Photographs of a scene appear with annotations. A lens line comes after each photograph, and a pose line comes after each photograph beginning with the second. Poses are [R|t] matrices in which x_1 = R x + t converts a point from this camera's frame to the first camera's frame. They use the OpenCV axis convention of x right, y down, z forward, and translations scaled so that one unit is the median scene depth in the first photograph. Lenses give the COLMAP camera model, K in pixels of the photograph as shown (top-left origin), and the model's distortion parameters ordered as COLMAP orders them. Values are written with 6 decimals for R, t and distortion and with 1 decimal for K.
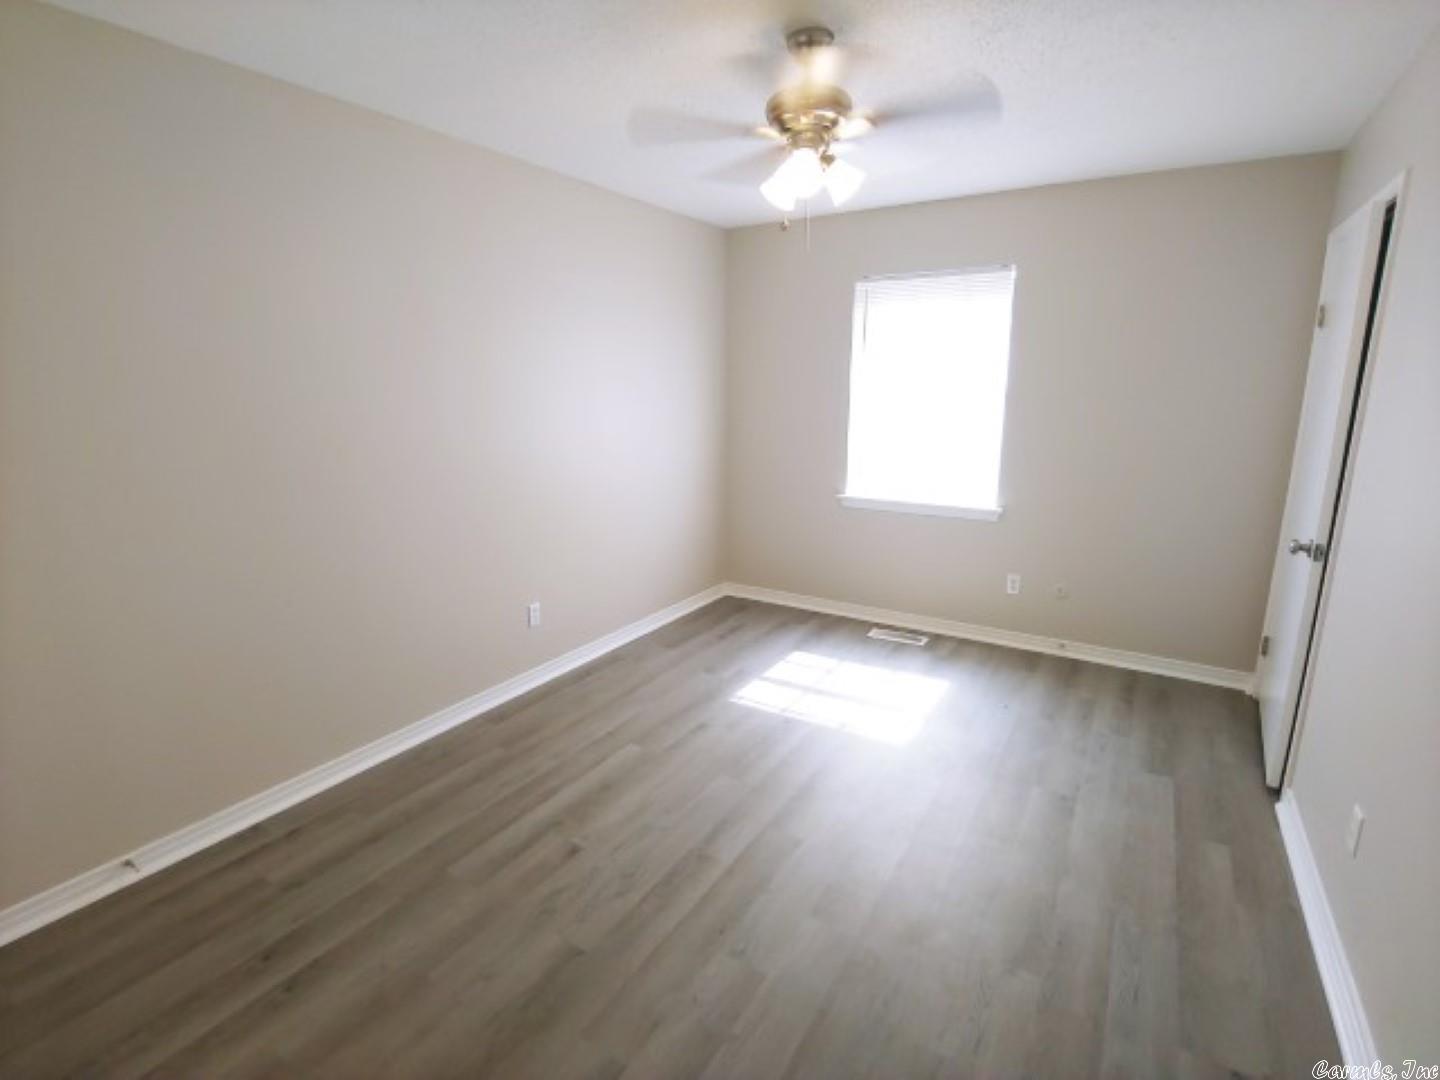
lens RADIAL K [[690.4, 0, 725.6], [0, 690.4, 532.9], [0, 0, 1]] dist [-0.012867, -0.000181]
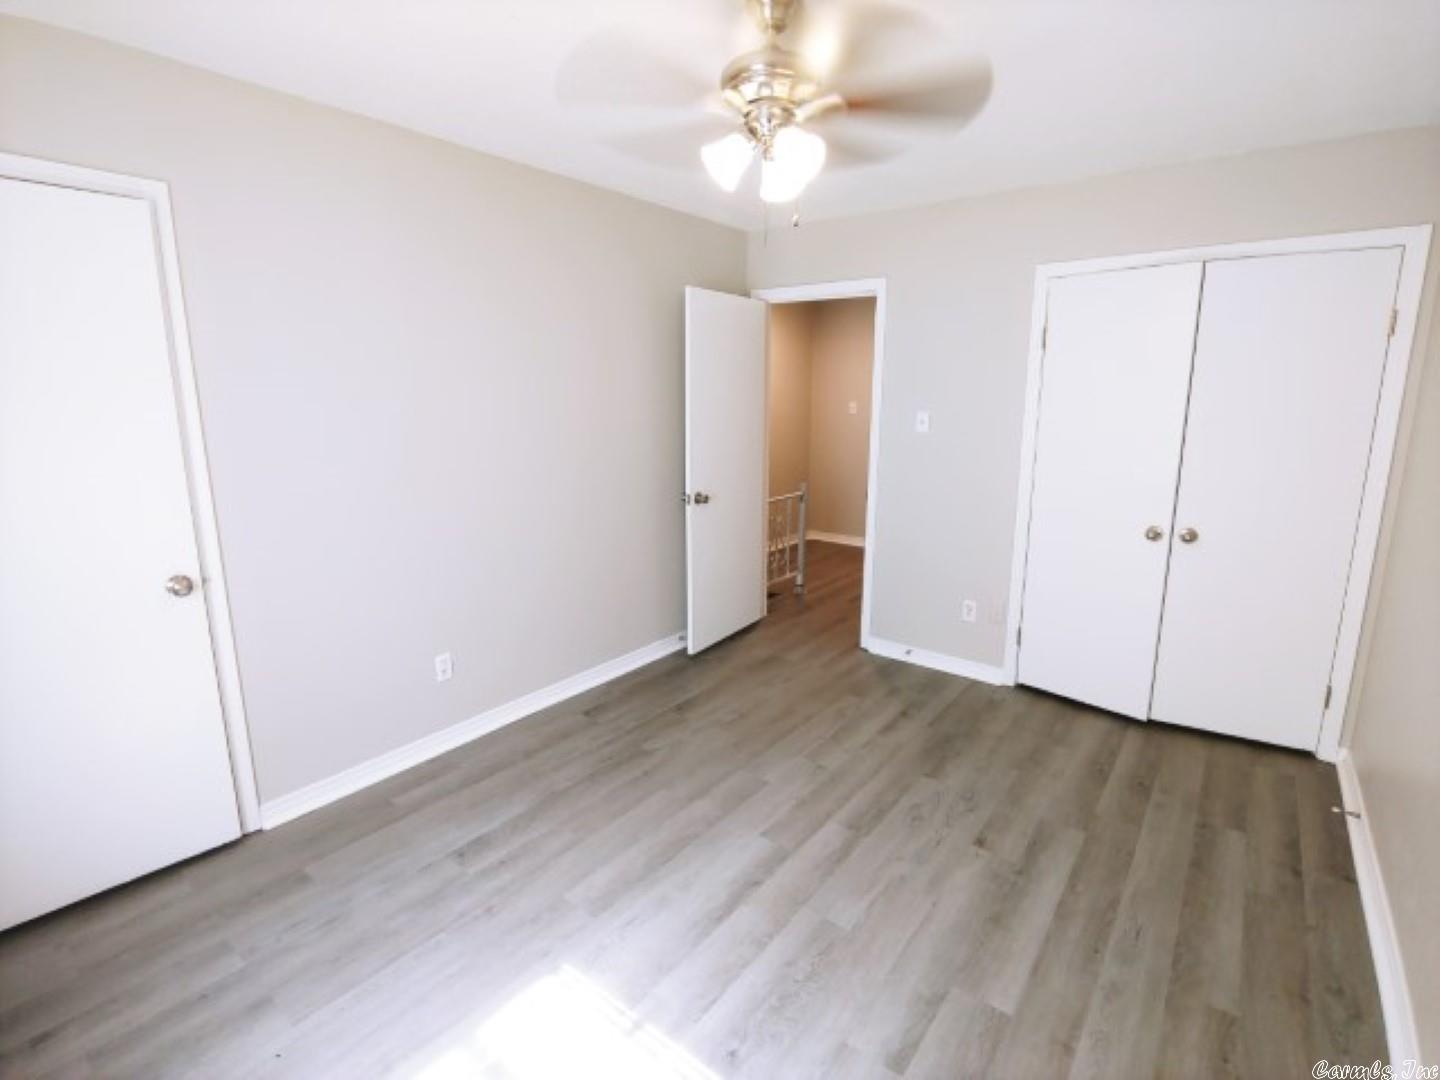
lens RADIAL K [[690.4, 0, 725.6], [0, 690.4, 532.9], [0, 0, 1]] dist [-0.012867, -0.000181]
pose [[-0.994777, -0.023060, 0.099433, 0.070361], [0.019707, 0.912428, 0.408763, -0.393017], [-0.100152, 0.408588, -0.907208, 1.740182]]
